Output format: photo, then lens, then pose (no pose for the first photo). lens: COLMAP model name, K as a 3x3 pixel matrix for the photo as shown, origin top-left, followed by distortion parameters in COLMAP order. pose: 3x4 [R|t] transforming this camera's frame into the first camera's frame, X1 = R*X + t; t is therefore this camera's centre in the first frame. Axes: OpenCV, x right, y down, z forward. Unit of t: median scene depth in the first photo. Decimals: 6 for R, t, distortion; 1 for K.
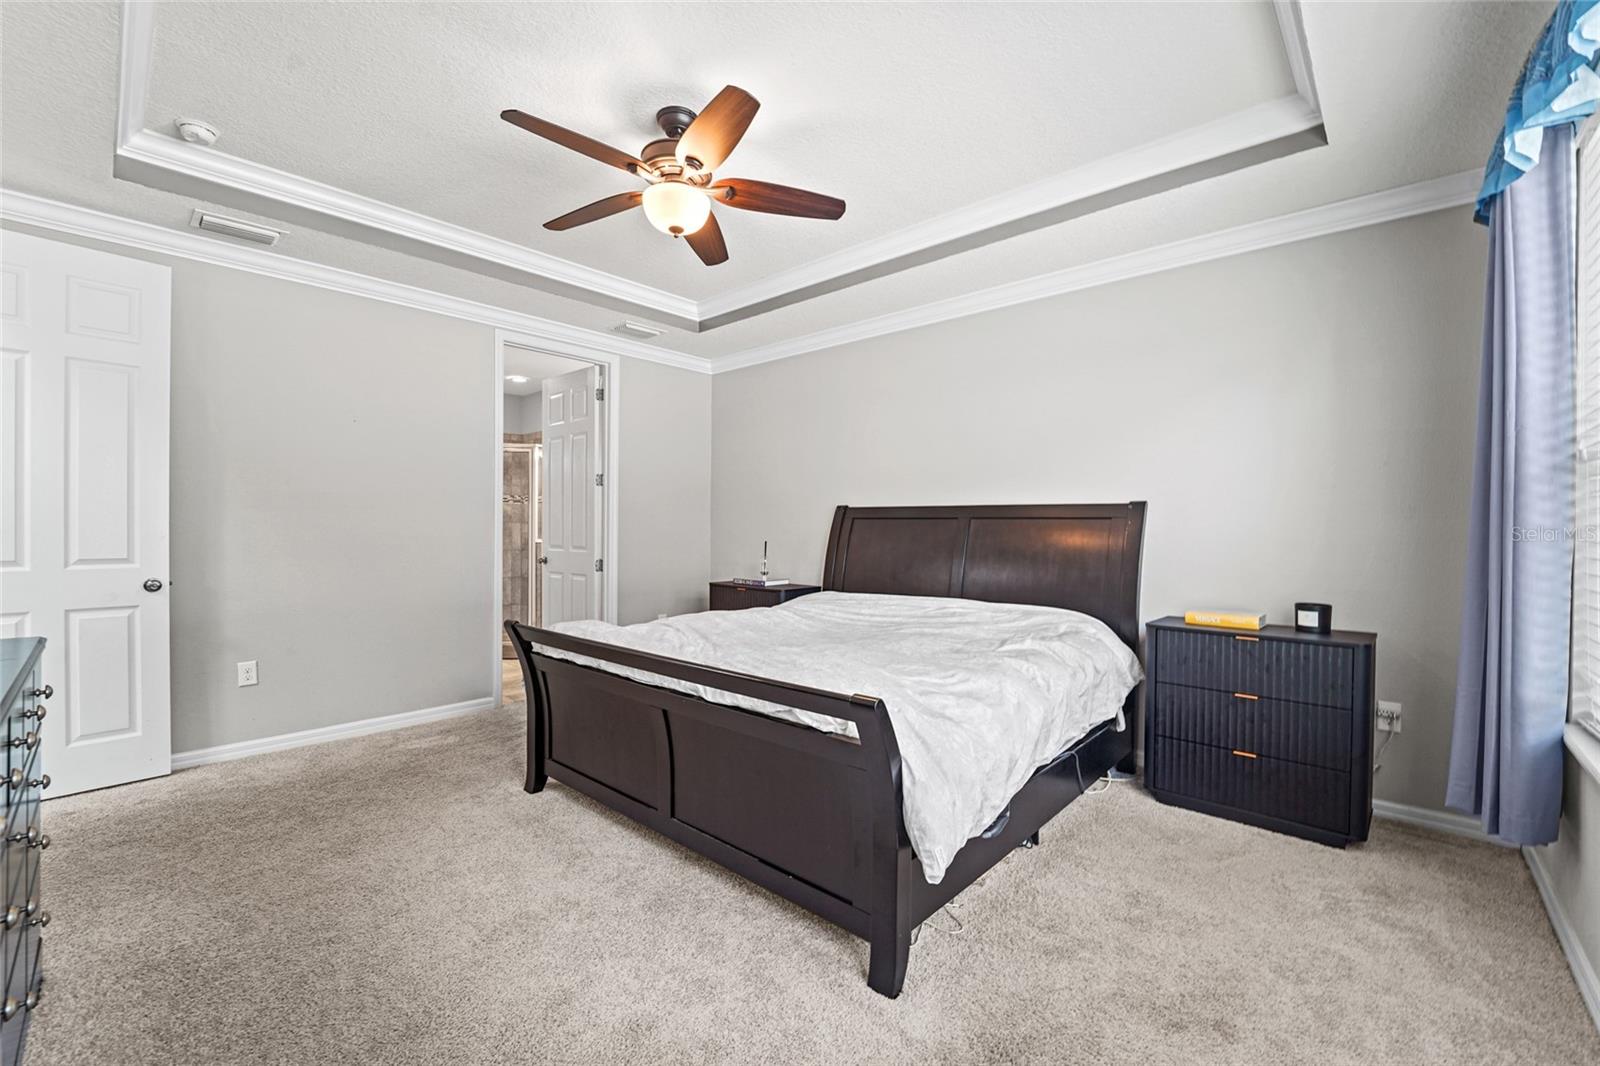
lens RADIAL K [[657.8, 0, 786.3], [0, 657.8, 535.2], [0, 0, 1]] dist [-0.023324, 0.000407]
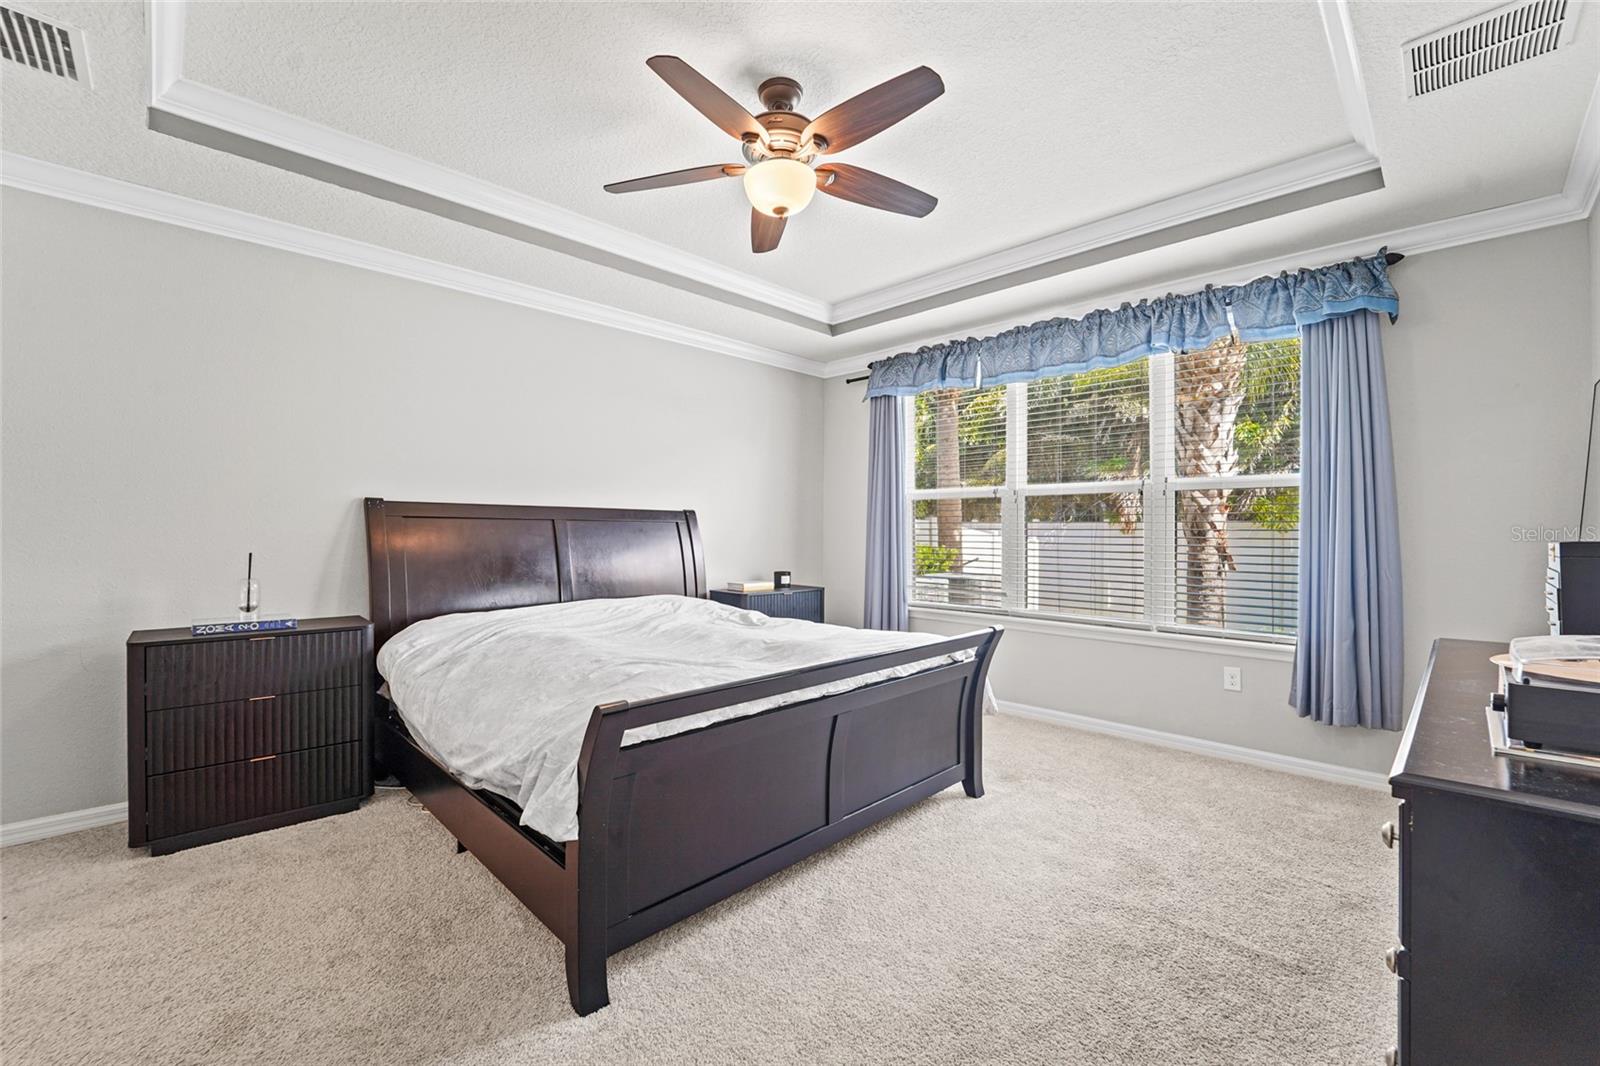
lens RADIAL K [[657.8, 0, 785.8], [0, 657.8, 526.1], [0, 0, 1]] dist [-0.023324, 0.000407]
pose [[0.041931, 0.001752, 0.999119, -0.250000], [0.001926, 0.999996, -0.001834, -0.004867], [-0.999119, 0.002001, 0.041928, 0.215673]]
